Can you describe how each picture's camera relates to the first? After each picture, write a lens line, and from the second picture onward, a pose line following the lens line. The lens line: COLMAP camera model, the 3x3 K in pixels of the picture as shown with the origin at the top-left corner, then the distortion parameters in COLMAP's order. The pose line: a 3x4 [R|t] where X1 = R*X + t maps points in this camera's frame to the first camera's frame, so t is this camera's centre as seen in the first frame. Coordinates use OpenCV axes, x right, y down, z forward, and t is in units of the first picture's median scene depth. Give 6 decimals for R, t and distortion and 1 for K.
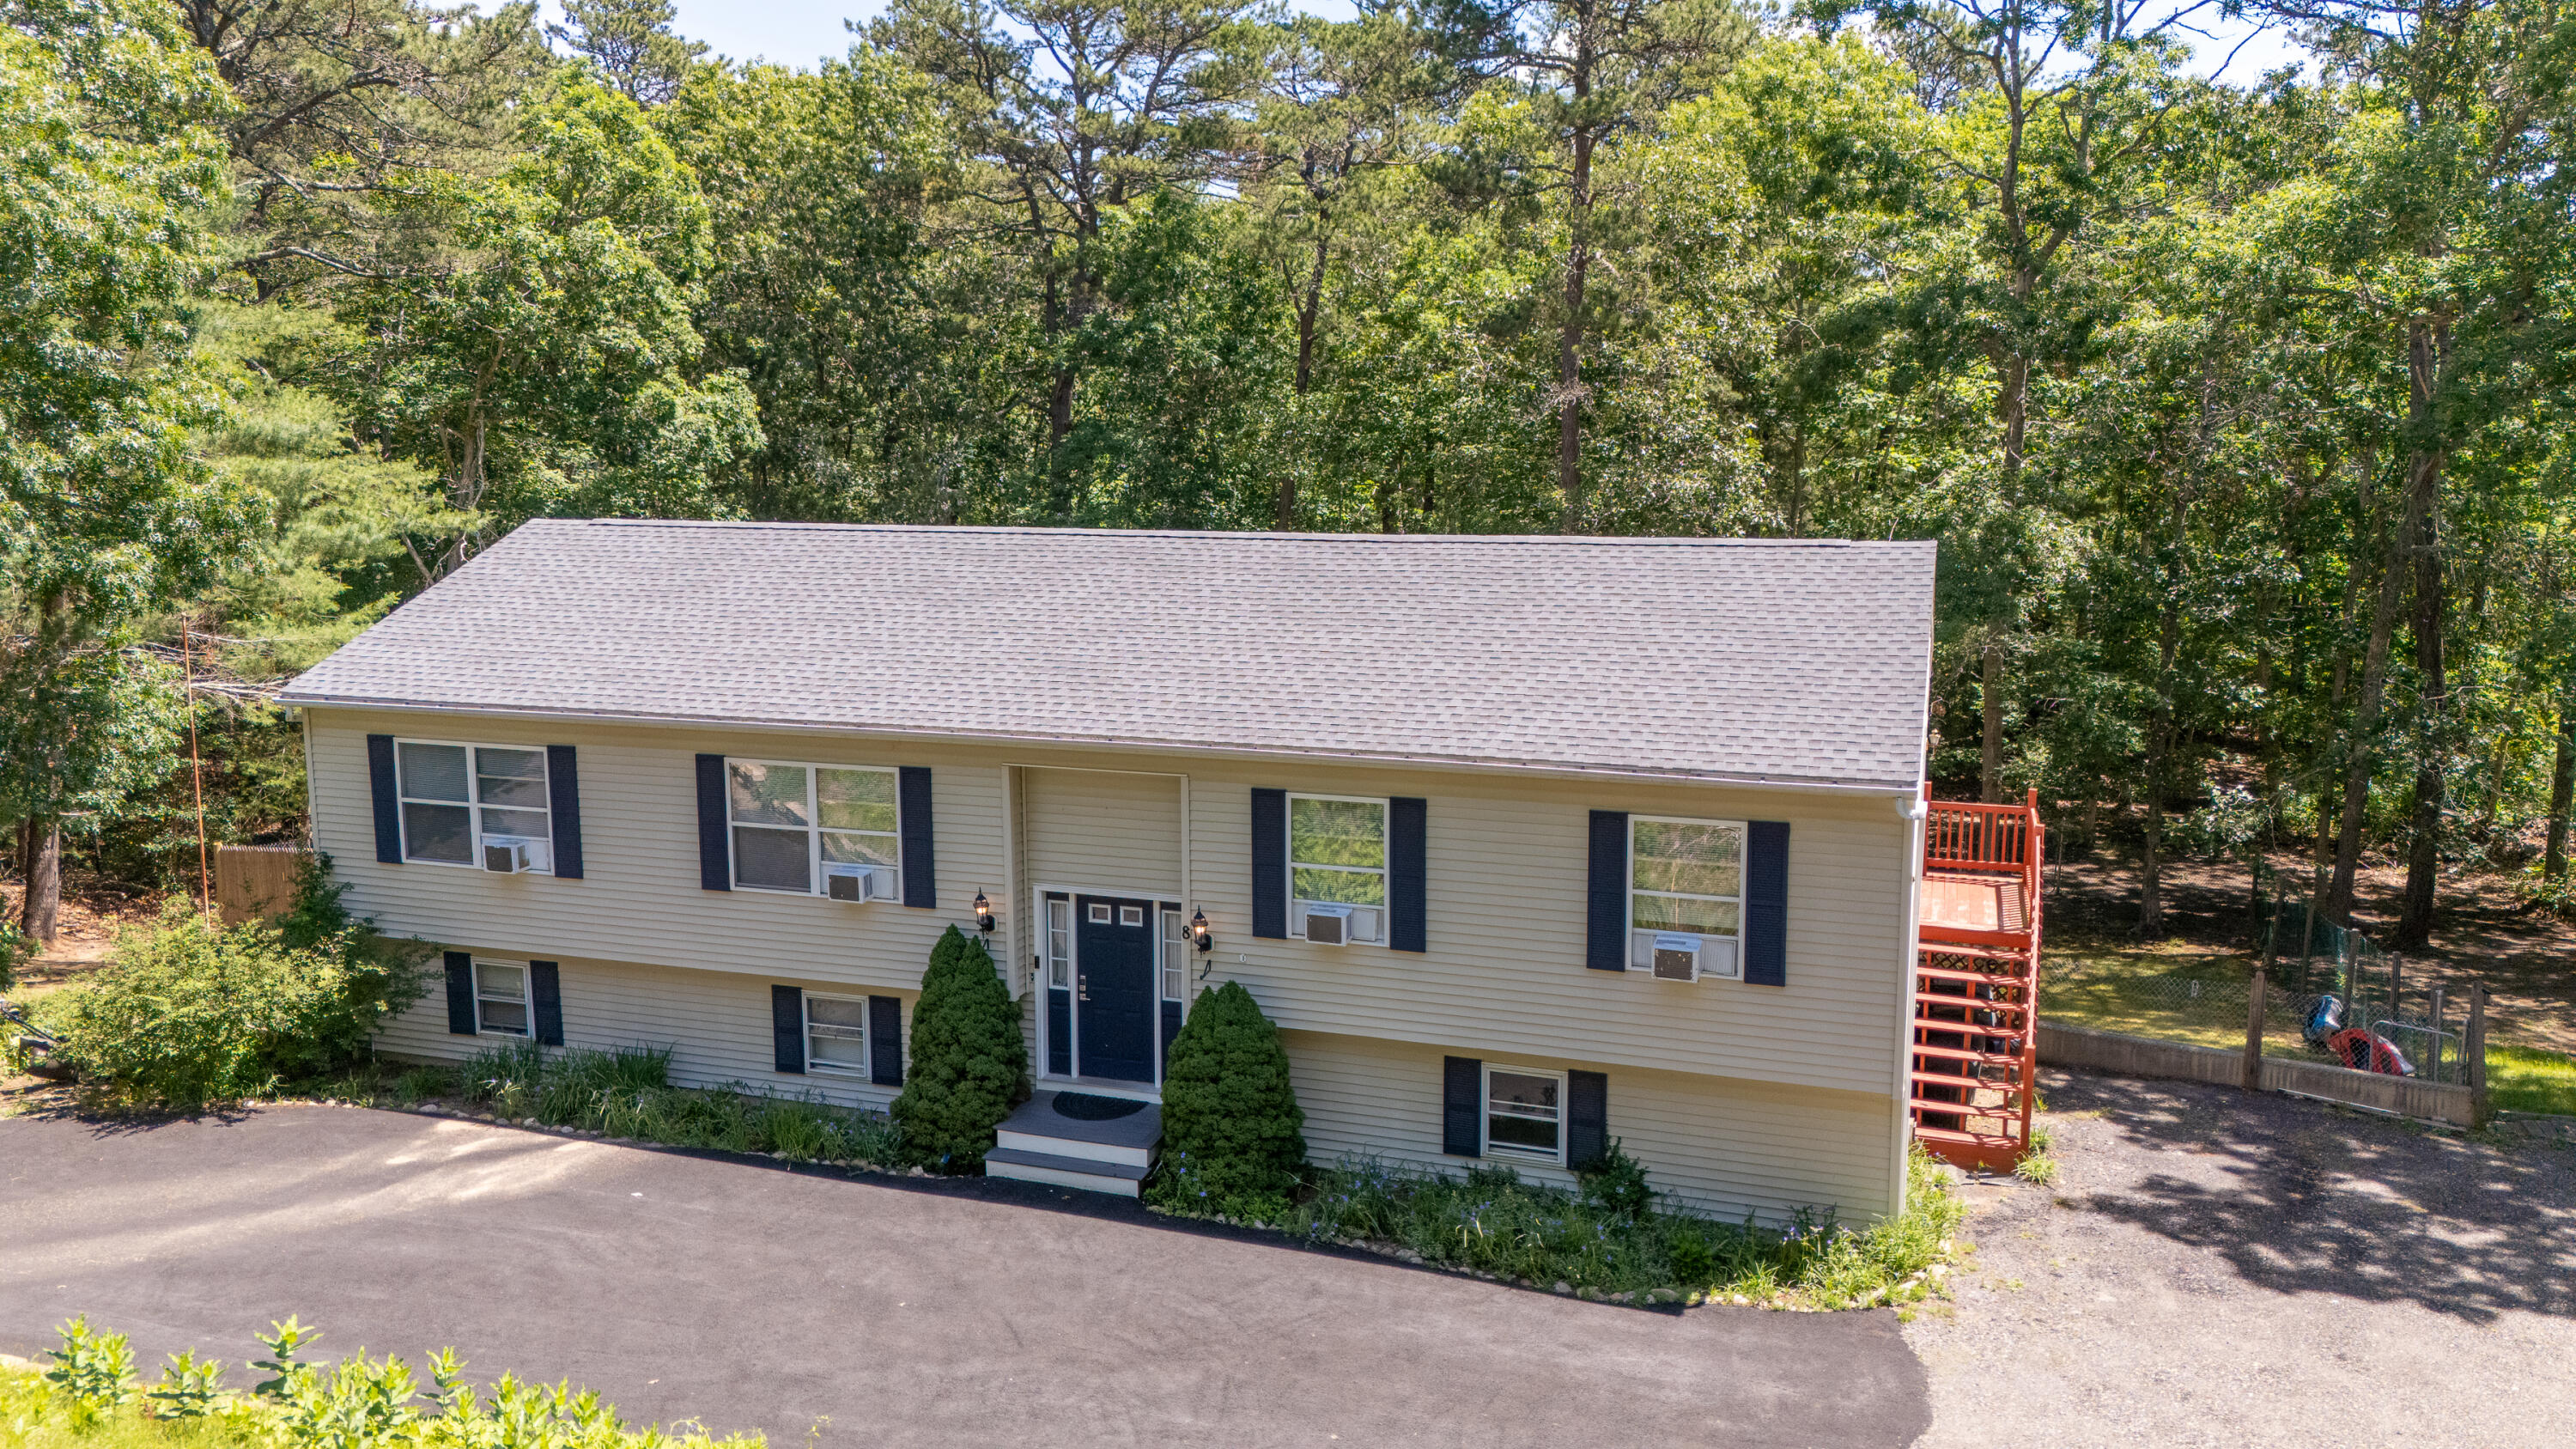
lens RADIAL K [[1873.8, 0, 1290.2], [0, 1873.8, 712.7], [0, 0, 1]] dist [0.056616, -0.025664]
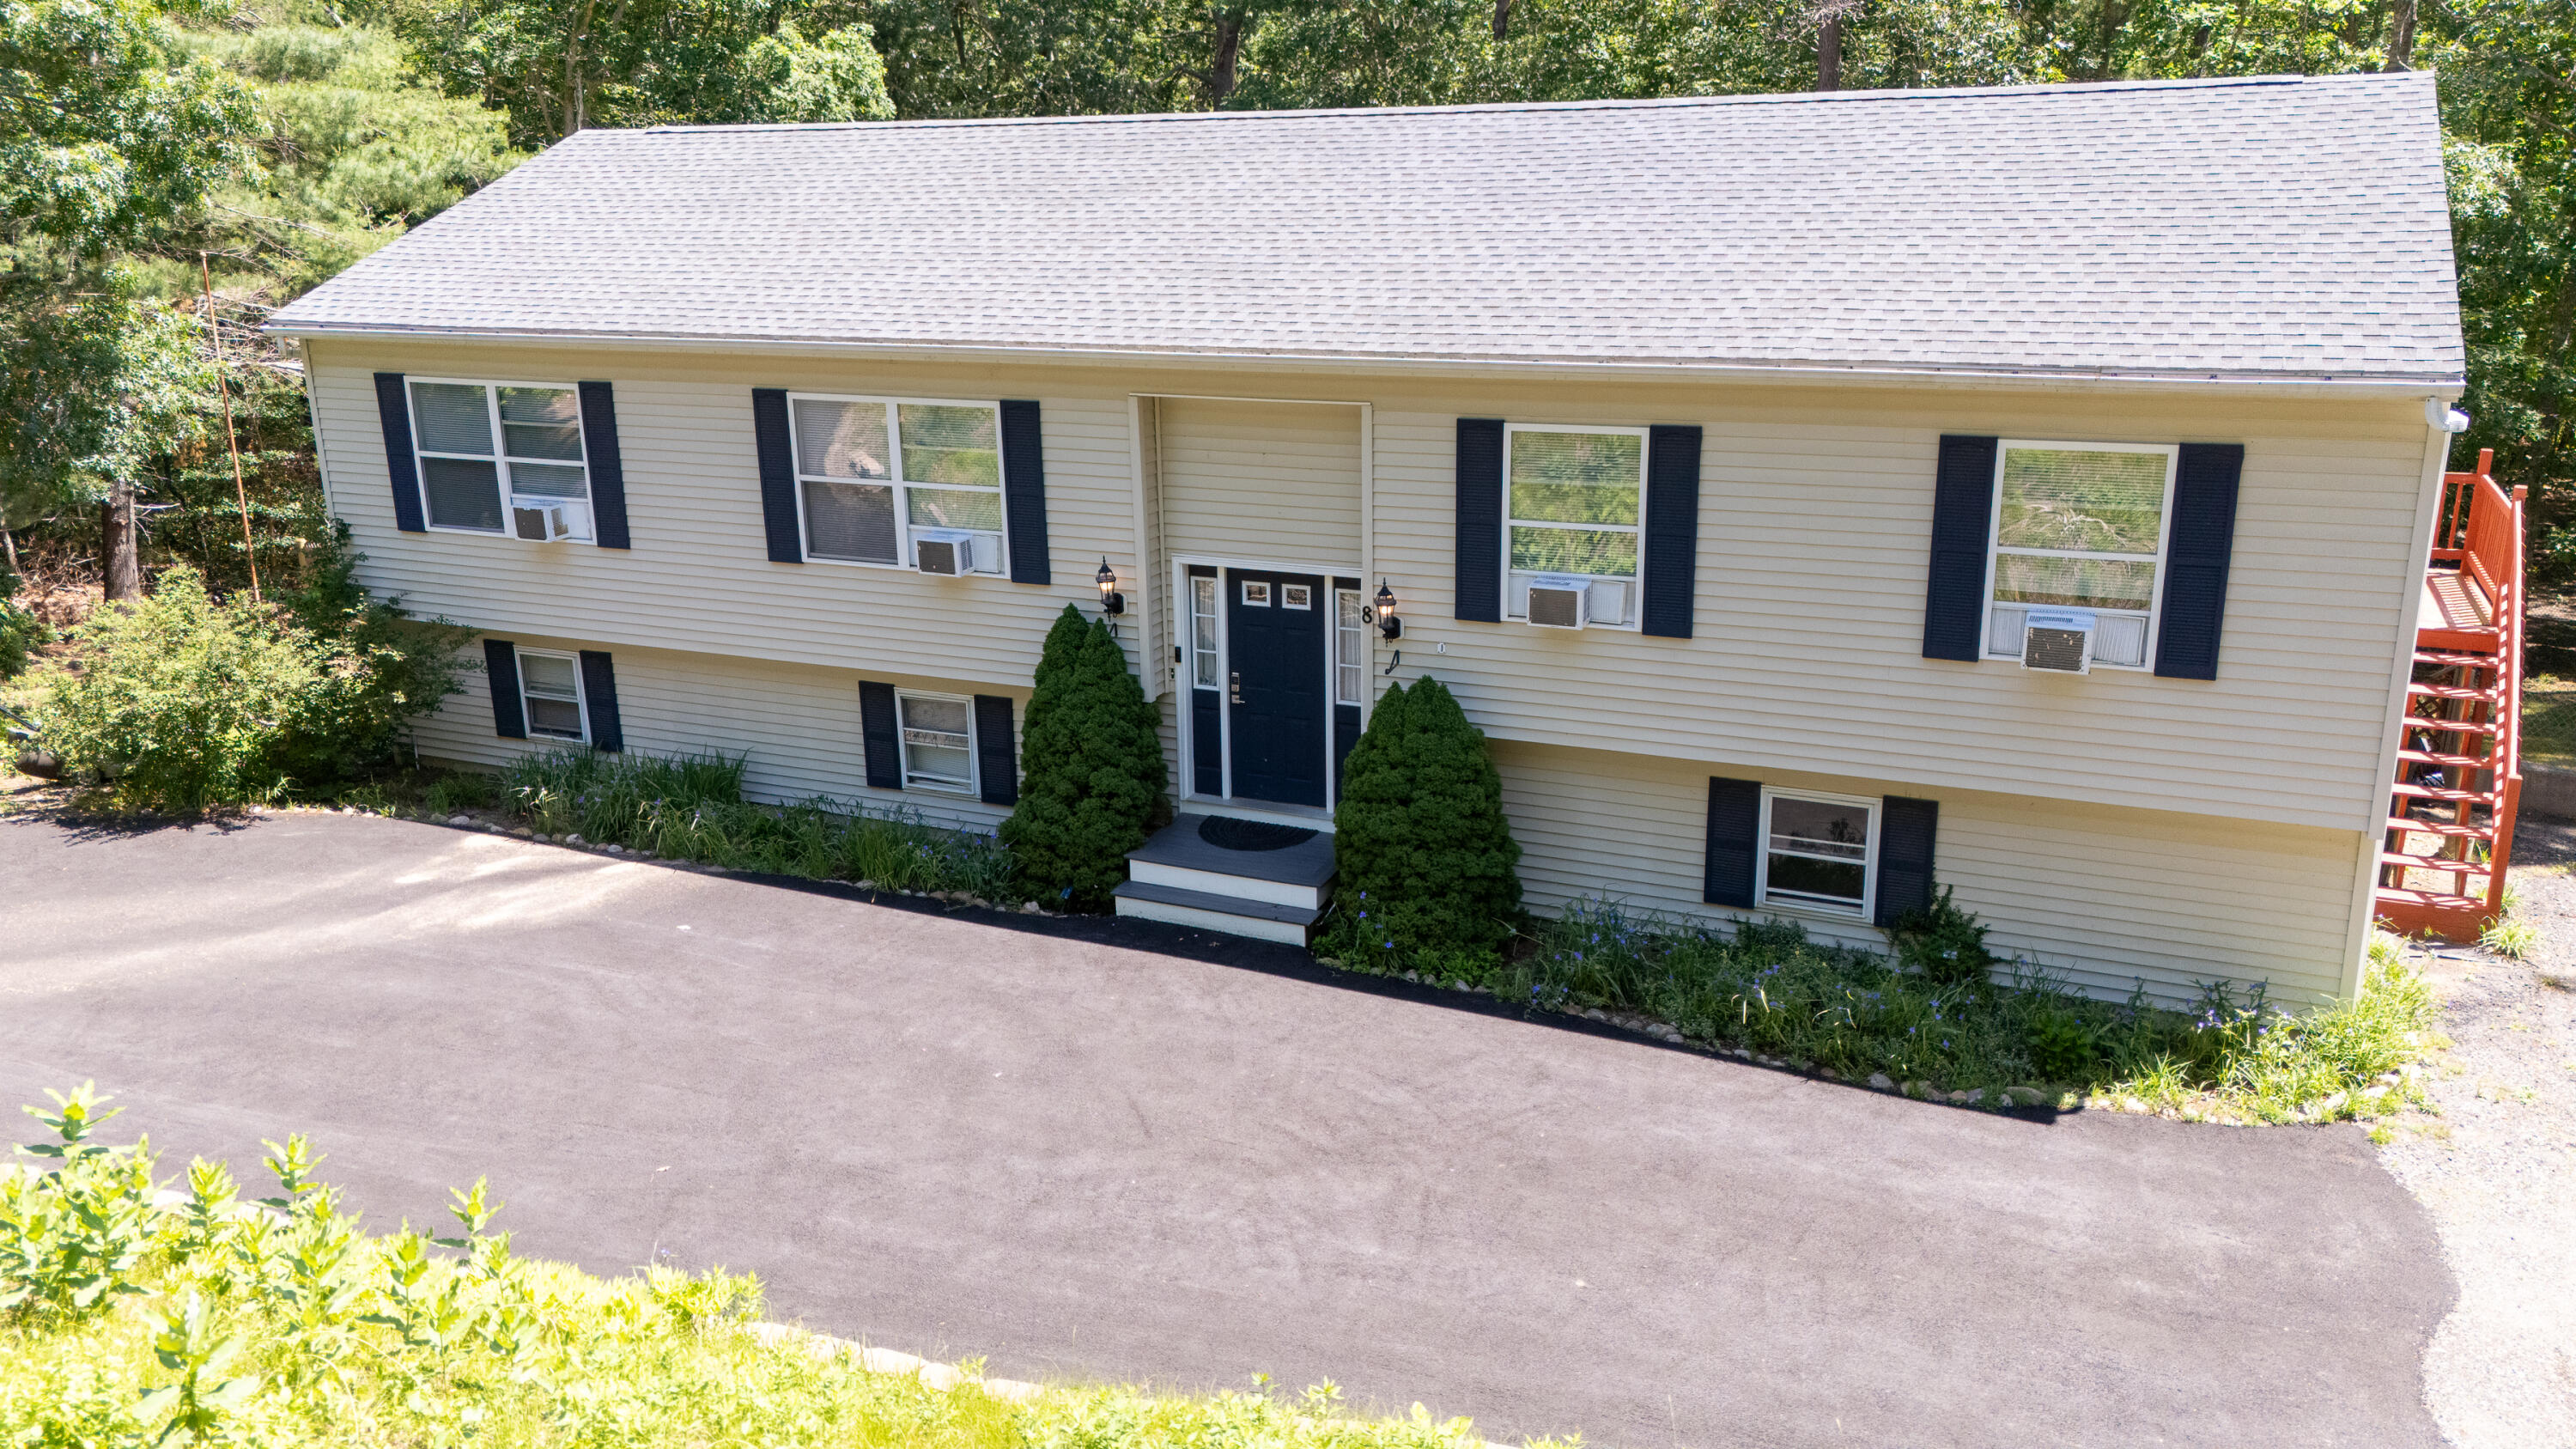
lens RADIAL K [[1873.8, 0, 1287.5], [0, 1873.8, 723.8], [0, 0, 1]] dist [0.056616, -0.025664]
pose [[0.995703, 0.012761, -0.091721, -0.017399], [-0.000429, 0.991085, 0.133229, 0.059319], [0.092603, -0.132617, 0.986832, 0.233363]]
